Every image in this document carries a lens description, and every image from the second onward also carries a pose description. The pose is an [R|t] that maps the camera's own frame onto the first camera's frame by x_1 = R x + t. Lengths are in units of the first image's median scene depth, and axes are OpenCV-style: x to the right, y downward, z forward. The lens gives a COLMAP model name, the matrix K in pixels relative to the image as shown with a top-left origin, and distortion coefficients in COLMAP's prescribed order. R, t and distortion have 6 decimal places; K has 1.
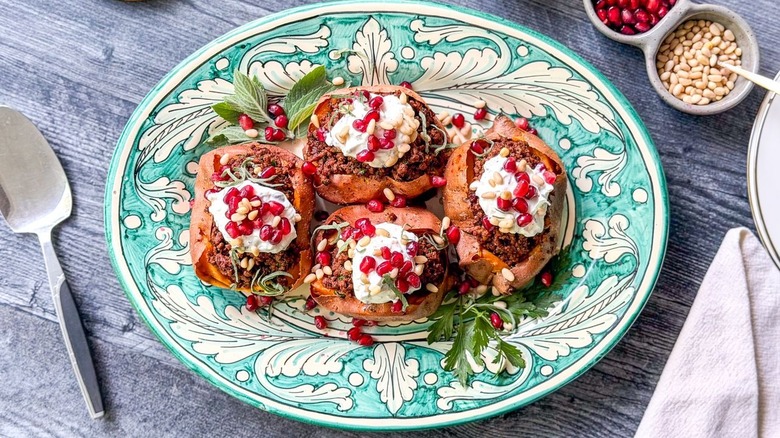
lens RADIAL K [[1101.6, 0, 389.8], [0, 1101.6, 219.0], [0, 0, 1]] dist [0.136668, 0.000000]
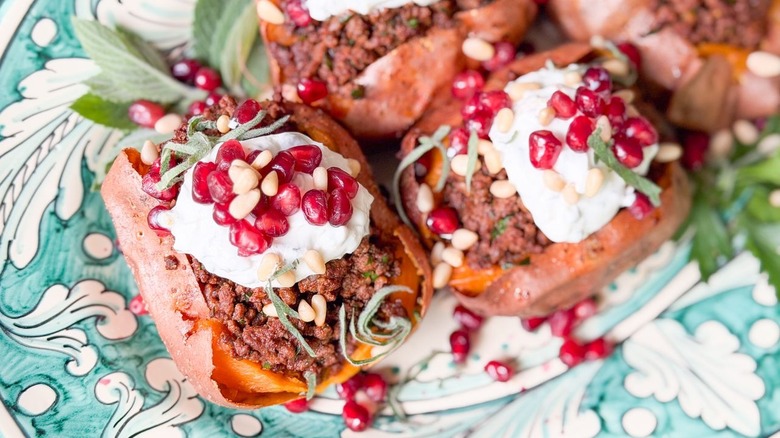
lens RADIAL K [[1101.6, 0, 390.3], [0, 1101.6, 219.0], [0, 0, 1]] dist [0.136668, 0.000000]
pose [[0.832010, -0.515797, 0.204238, -0.167731], [0.551848, 0.807188, -0.209550, 0.116566], [-0.056774, 0.287056, 0.956230, 0.538673]]
